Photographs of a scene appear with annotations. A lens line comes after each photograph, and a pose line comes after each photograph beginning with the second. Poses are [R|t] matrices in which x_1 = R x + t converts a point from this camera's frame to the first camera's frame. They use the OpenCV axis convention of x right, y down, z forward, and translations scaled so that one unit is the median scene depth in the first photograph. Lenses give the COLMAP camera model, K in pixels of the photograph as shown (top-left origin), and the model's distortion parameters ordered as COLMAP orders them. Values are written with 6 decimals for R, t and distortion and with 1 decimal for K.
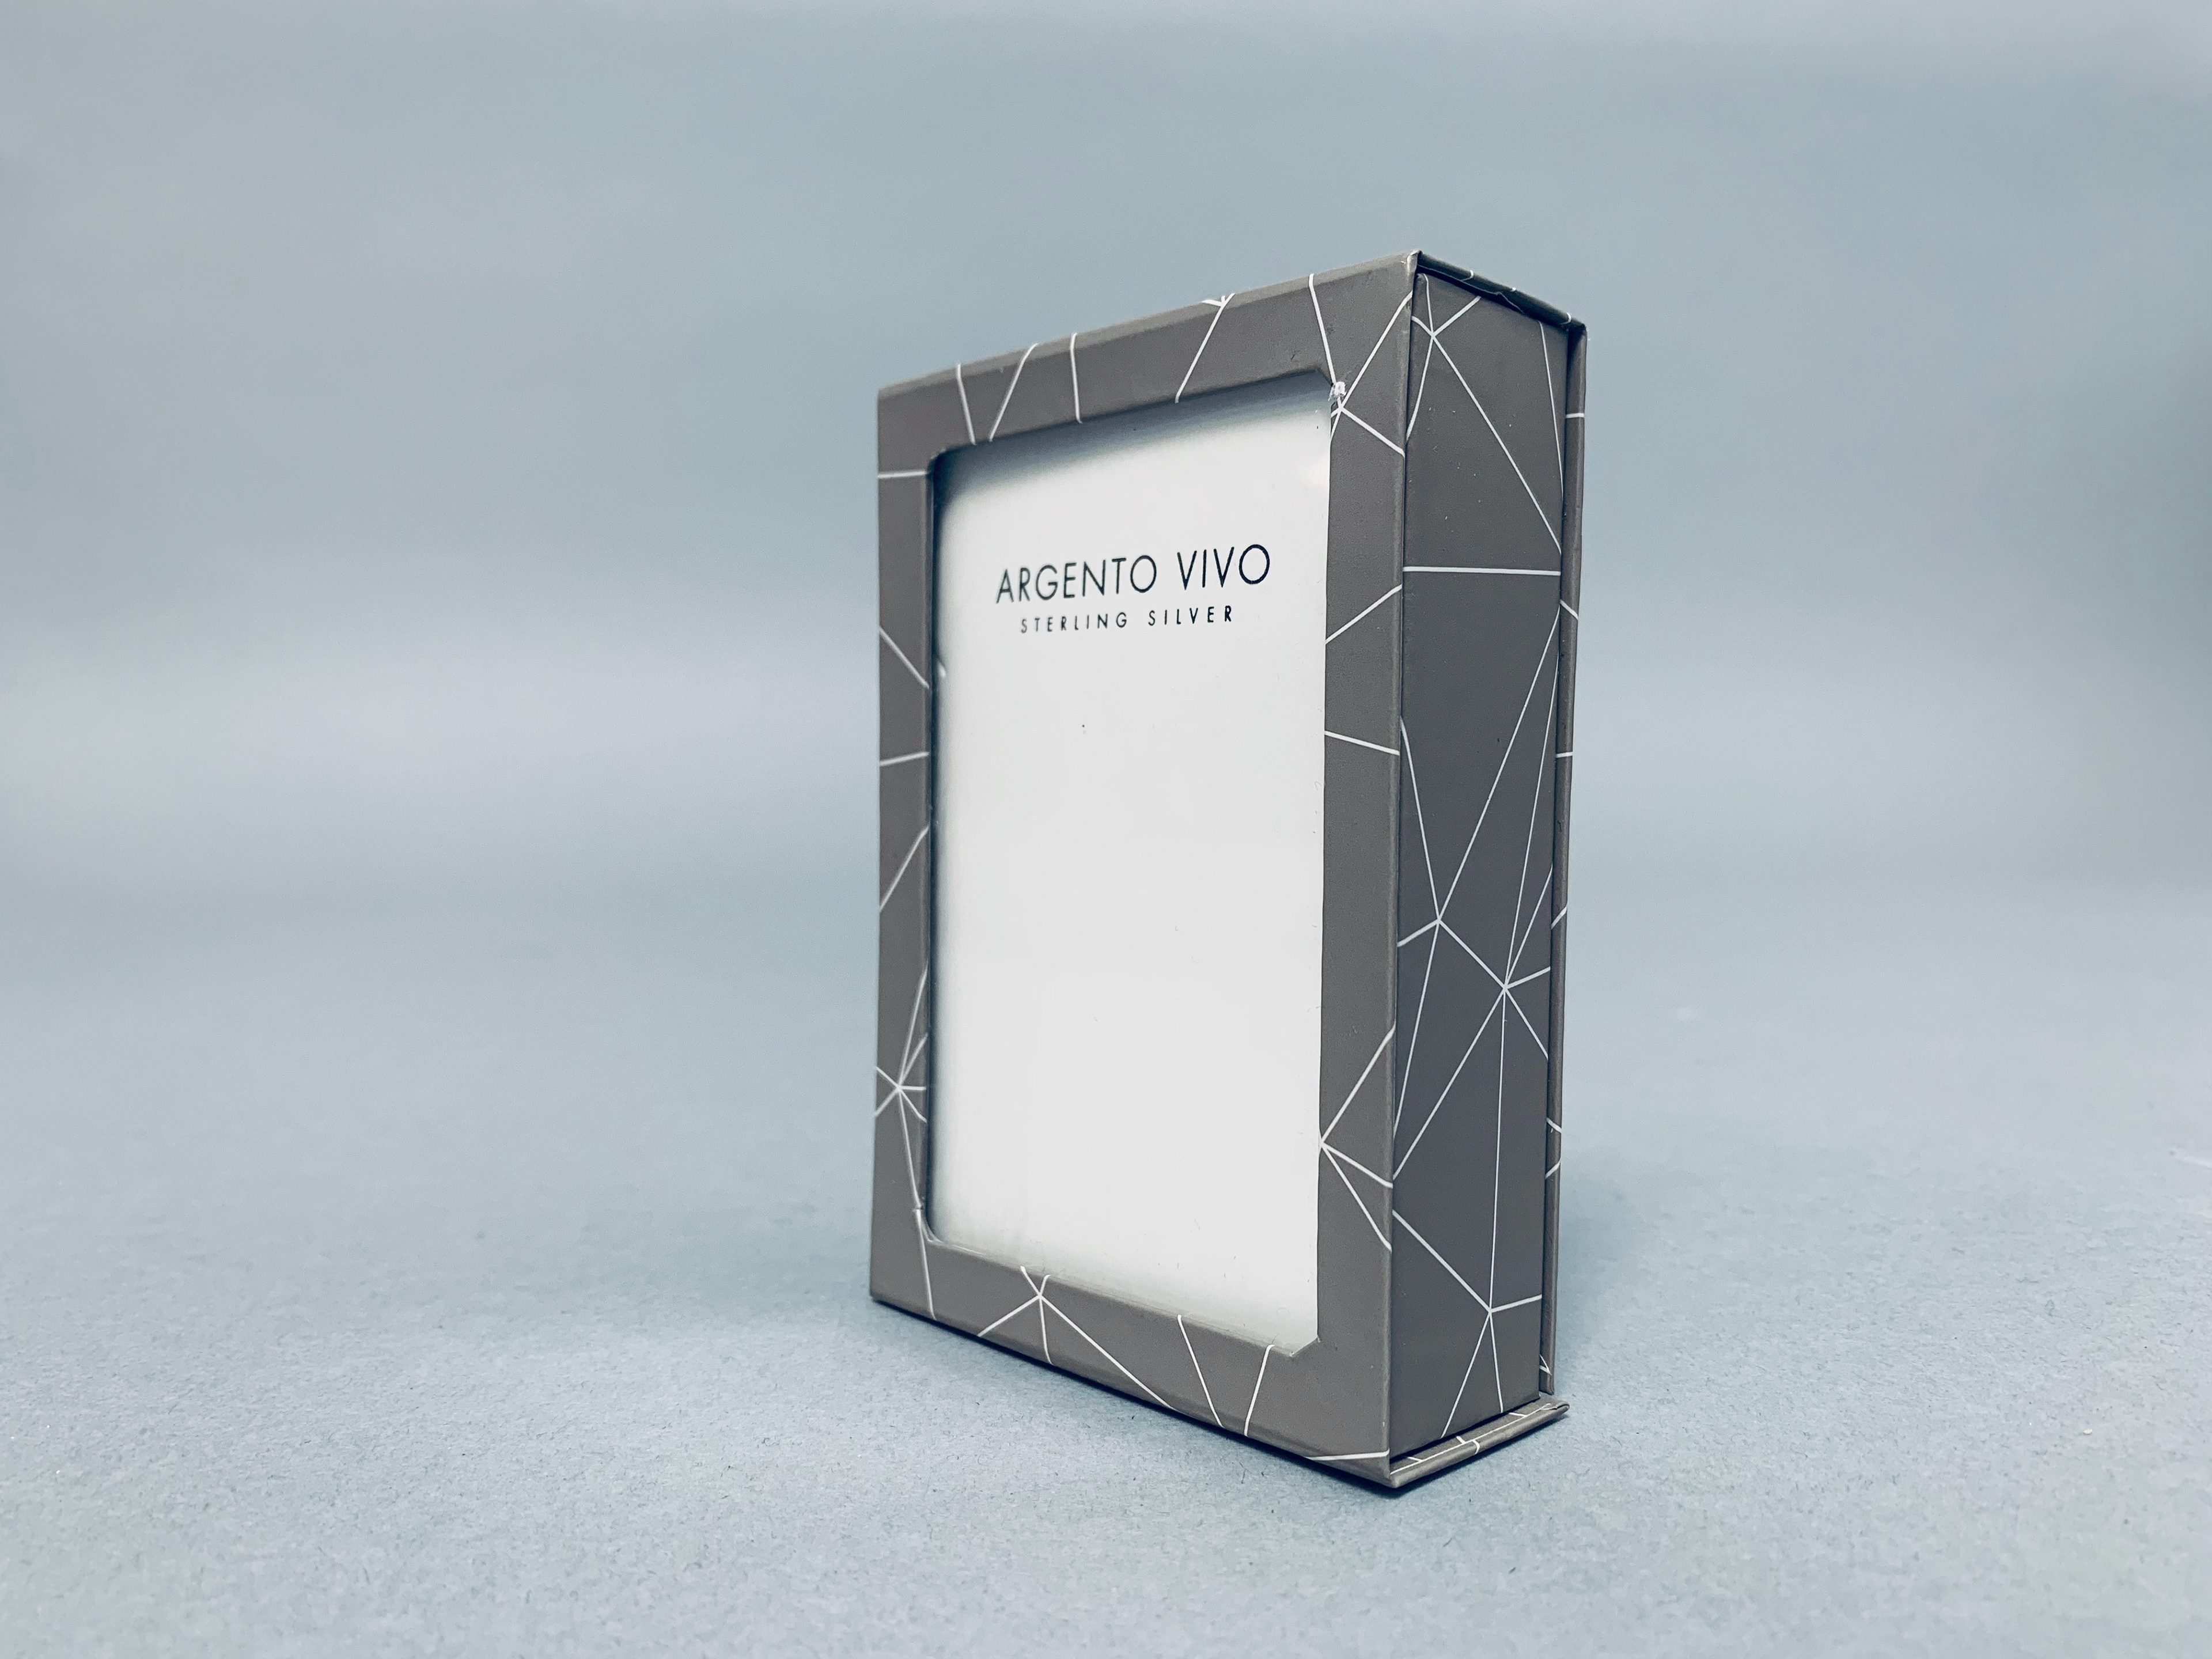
lens RADIAL K [[1781.5, 0, 1106.0], [0, 1781.5, 829.5], [0, 0, 1]] dist [0.112586, -0.421502]
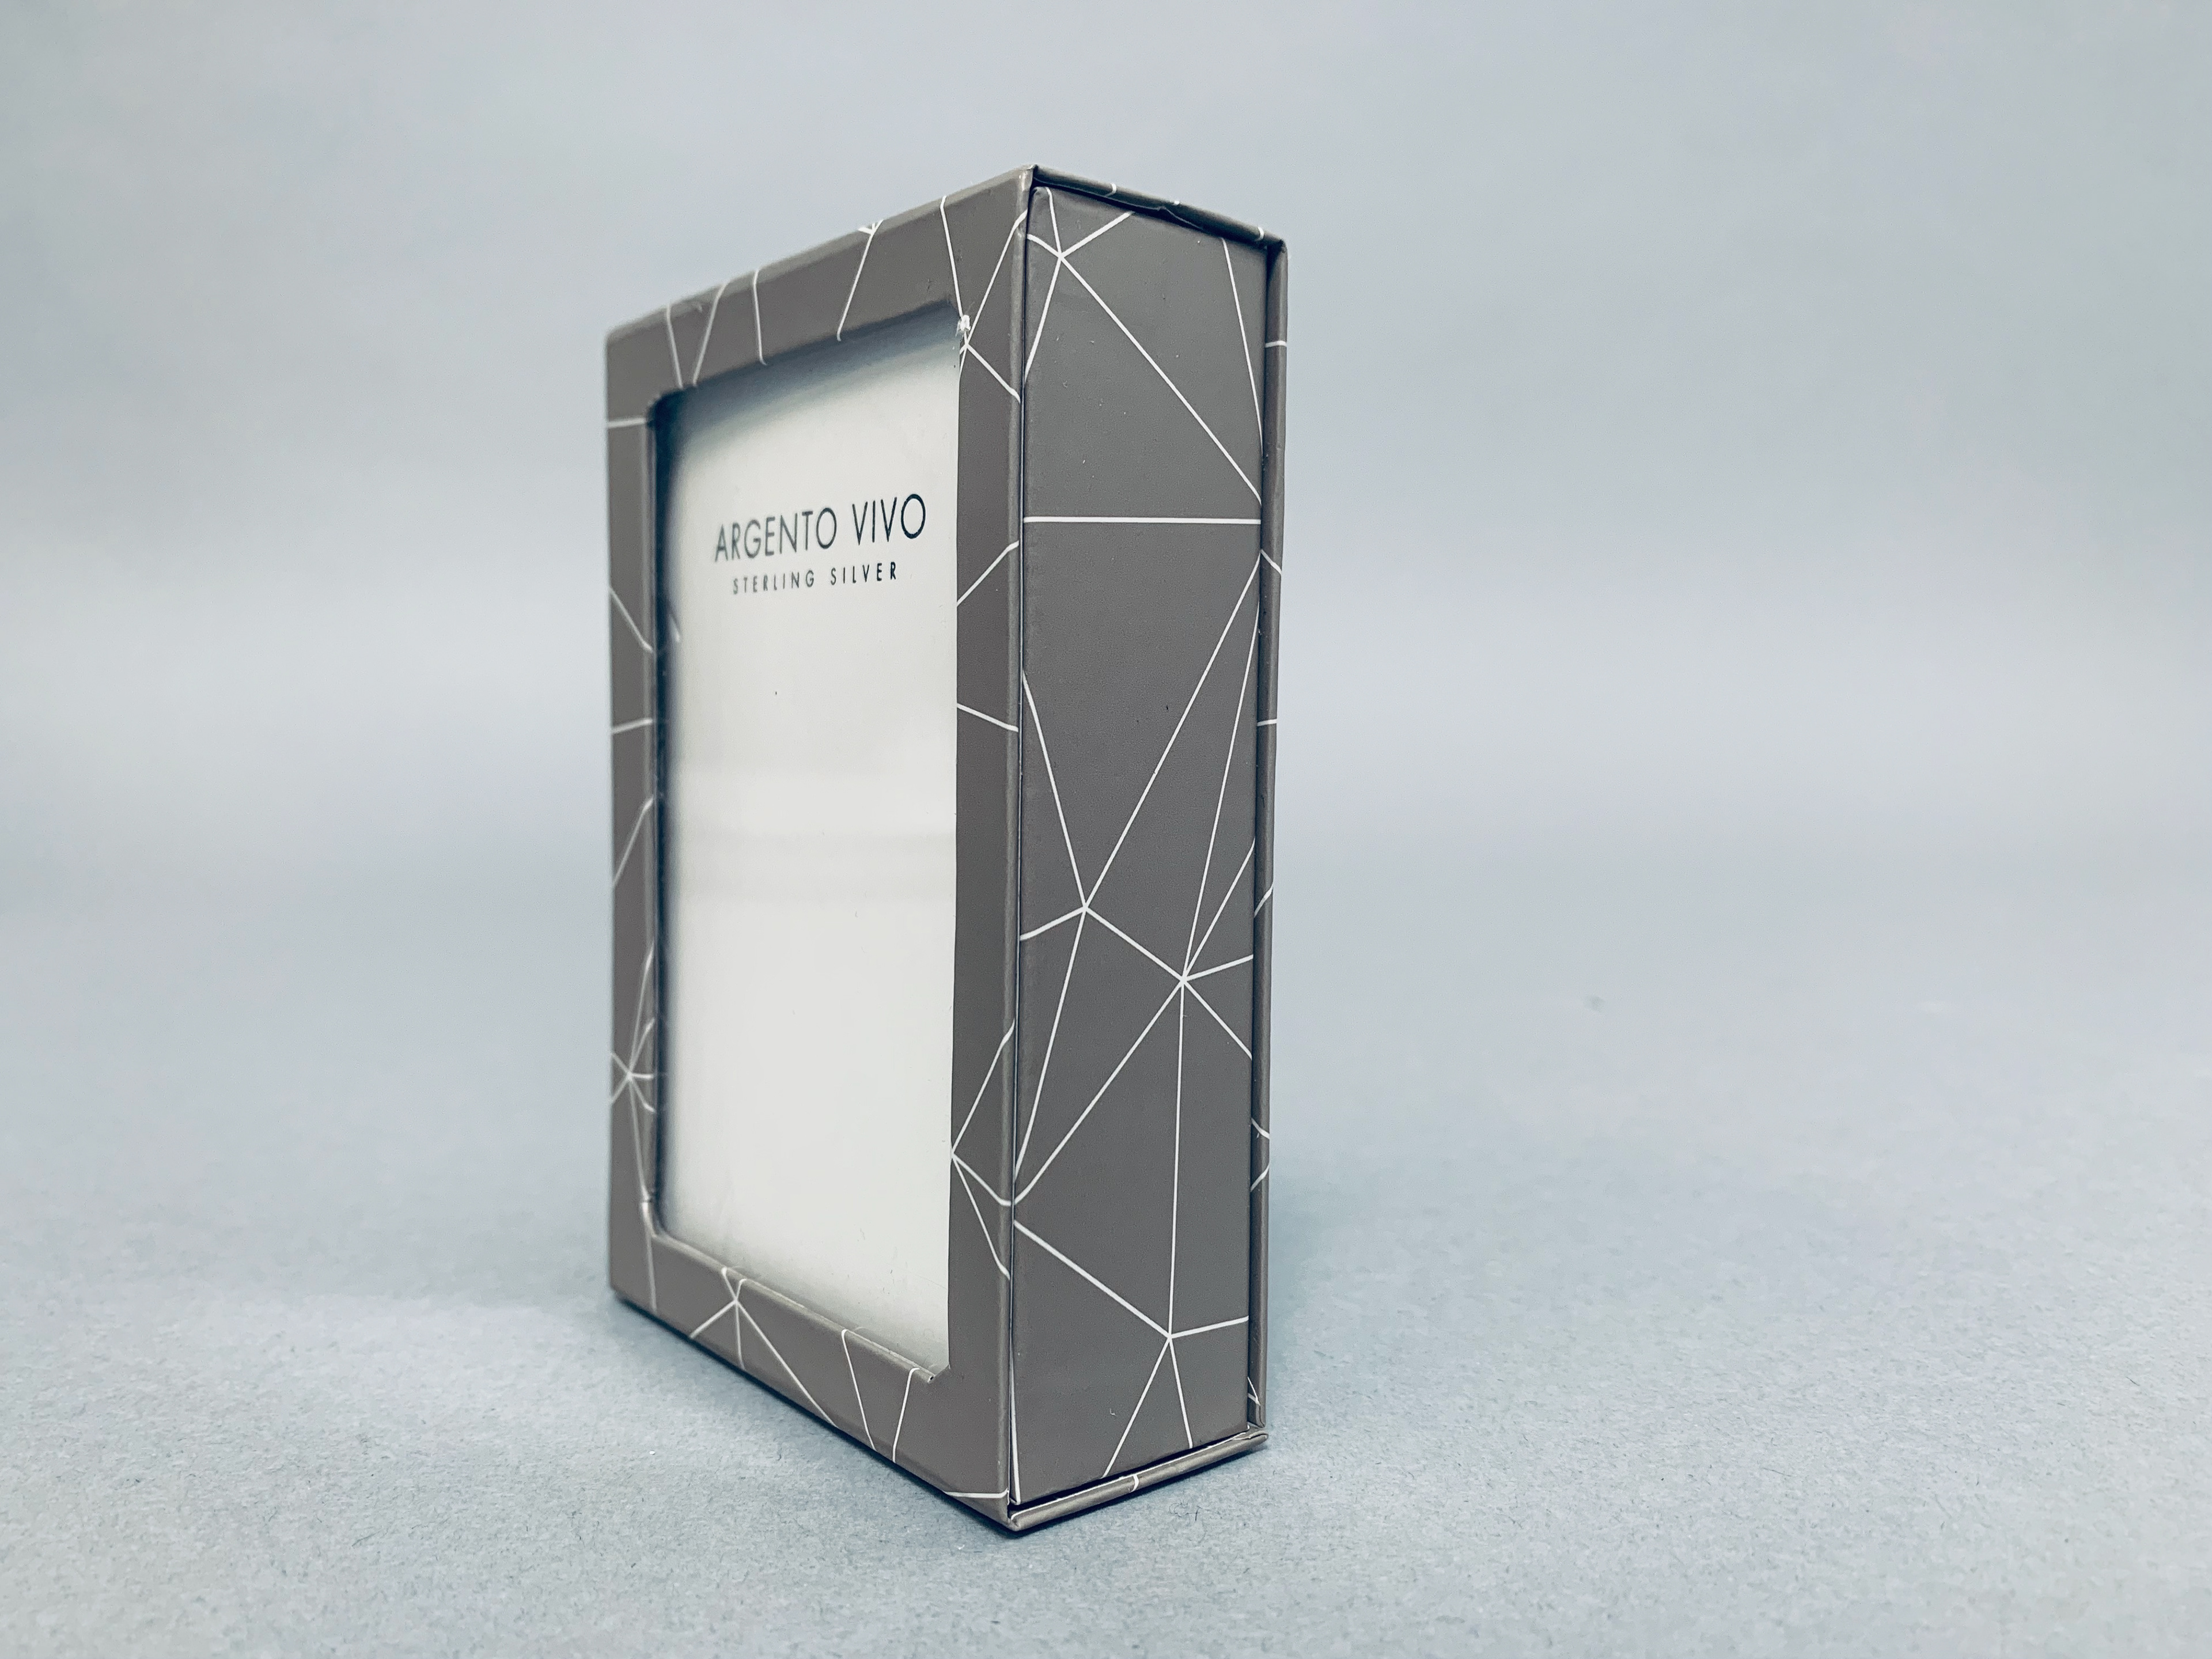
lens RADIAL K [[1781.5, 0, 1106.0], [0, 1781.5, 829.5], [0, 0, 1]] dist [0.112586, -0.421502]
pose [[0.995895, -0.000785, -0.090511, 0.252834], [0.002858, 0.999736, 0.022783, -0.008621], [0.090469, -0.022948, 0.995635, 0.092366]]
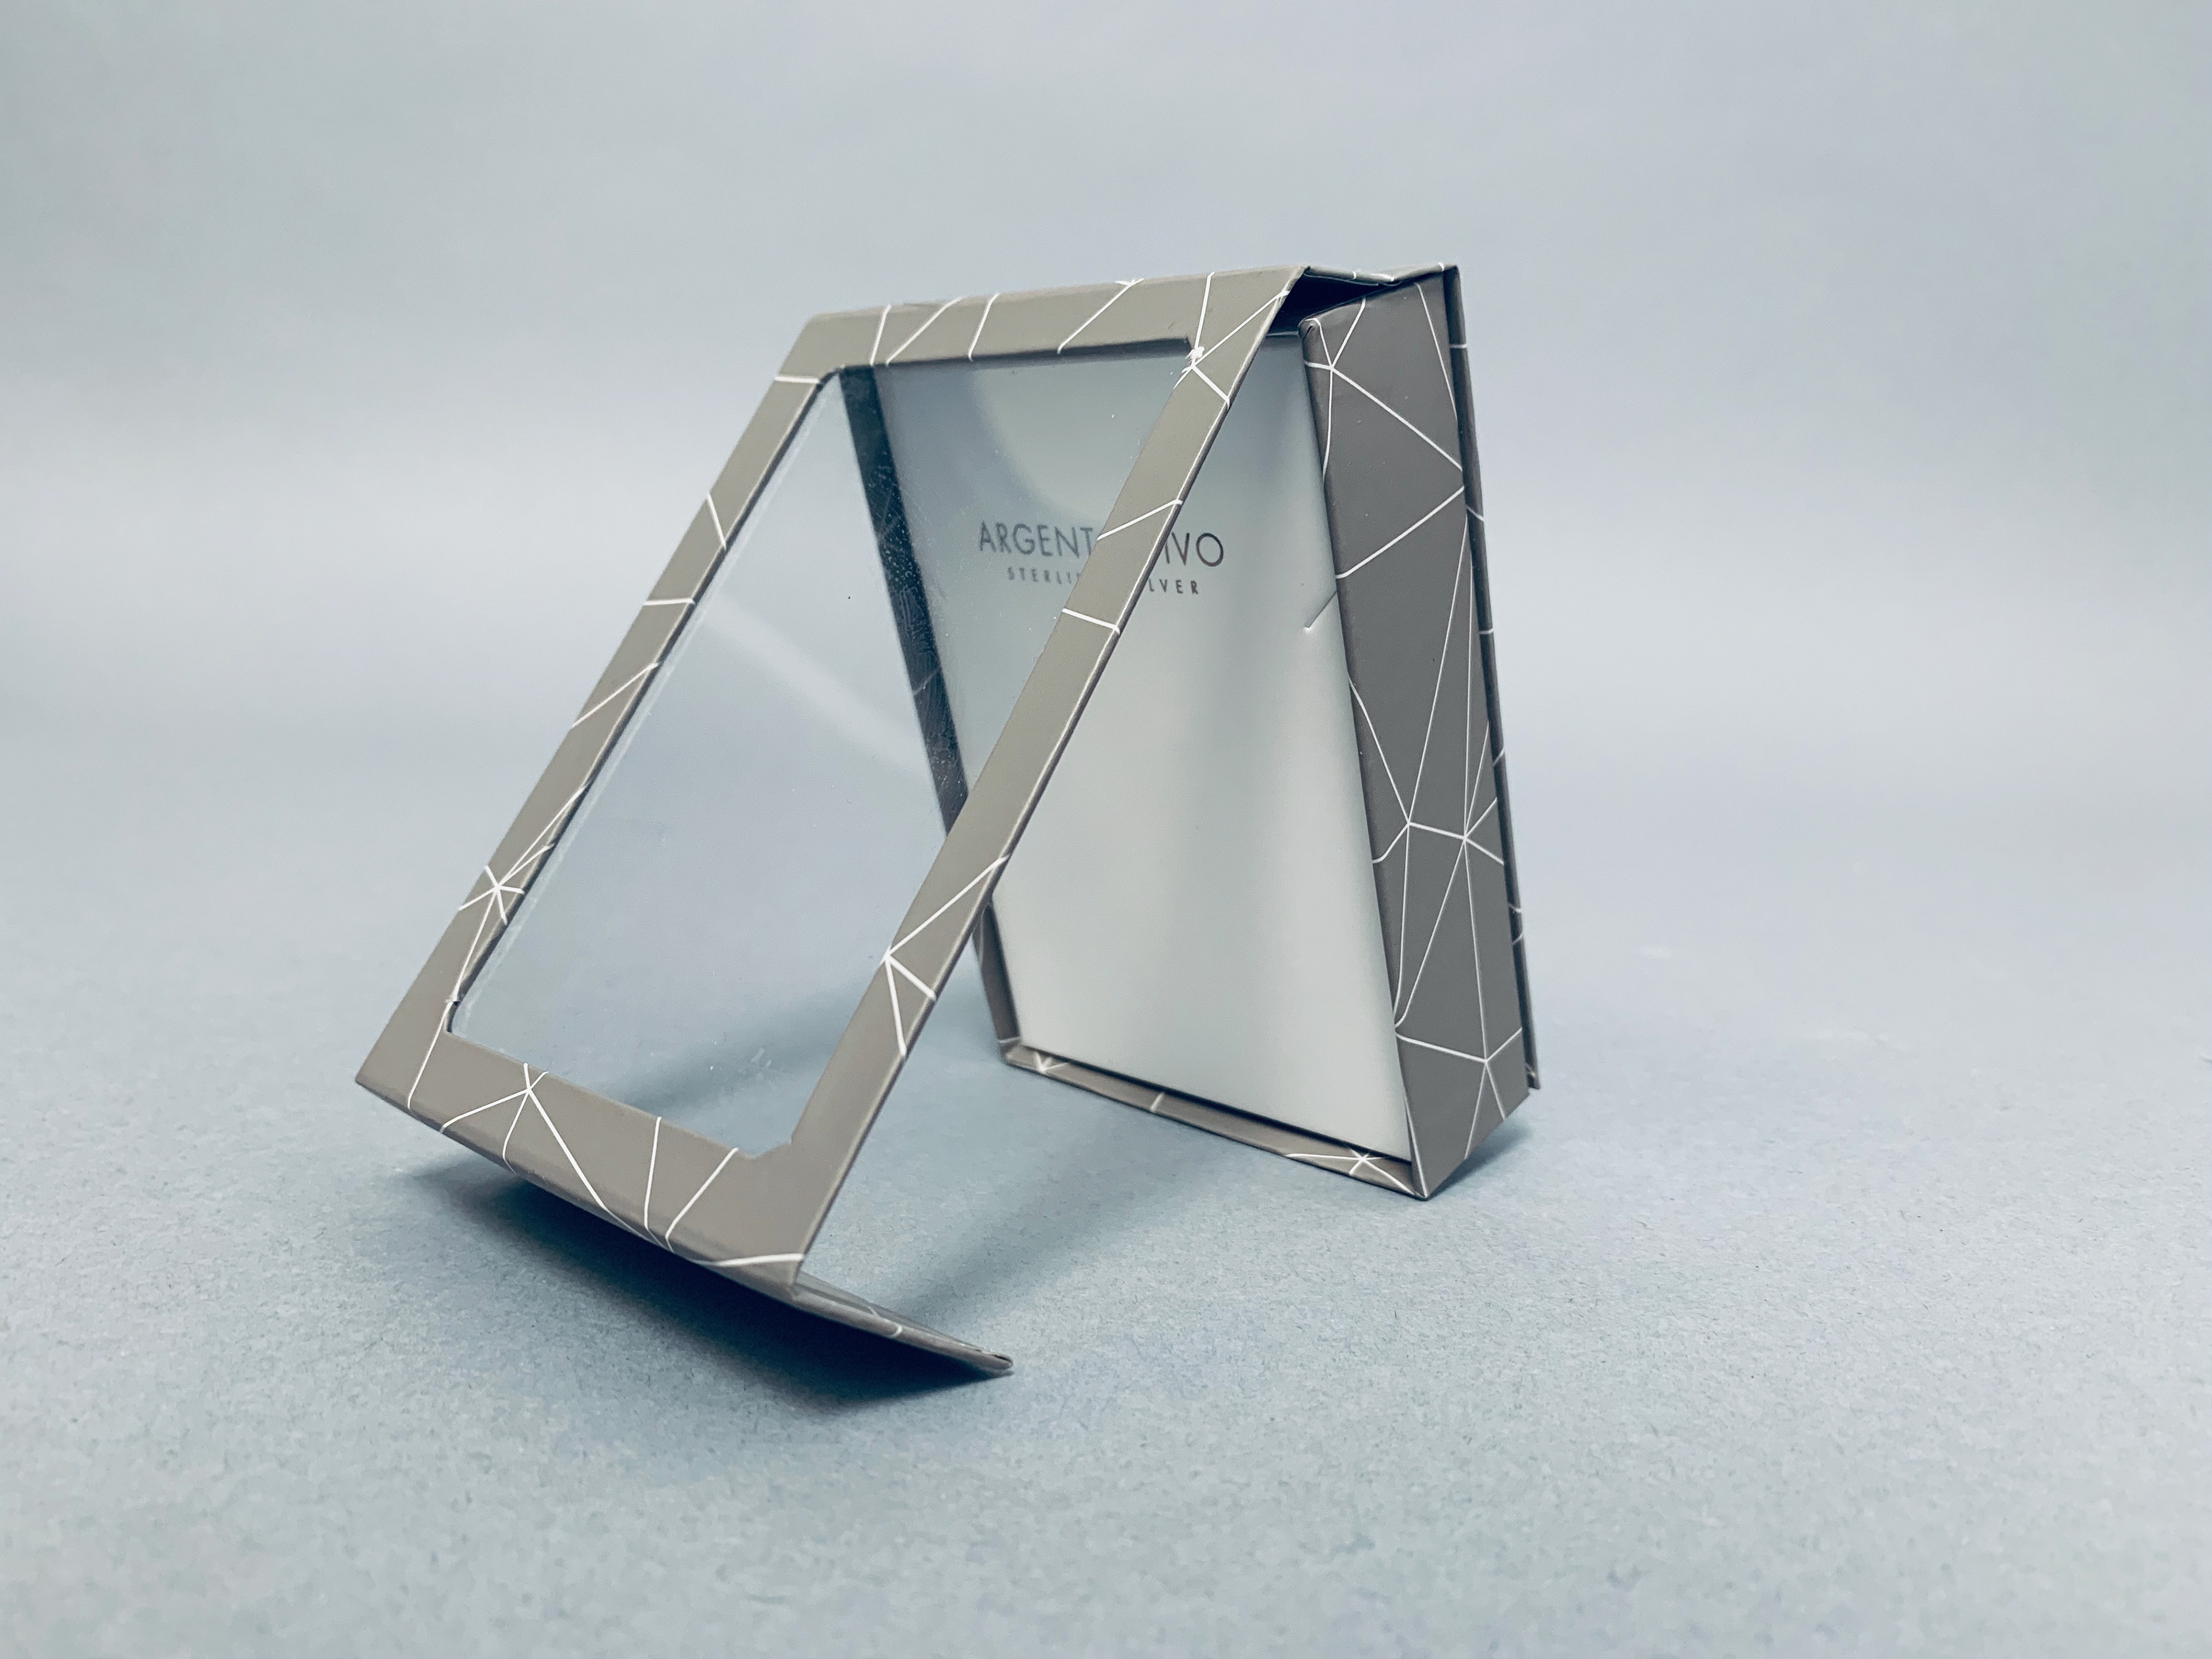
lens RADIAL K [[1781.5, 0, 1106.0], [0, 1781.5, 829.5], [0, 0, 1]] dist [0.112586, -0.421502]
pose [[0.977451, -0.210907, -0.010378, -0.009775], [0.200430, 0.911184, 0.359959, -0.400109], [-0.066461, -0.353923, 0.932910, -0.148043]]
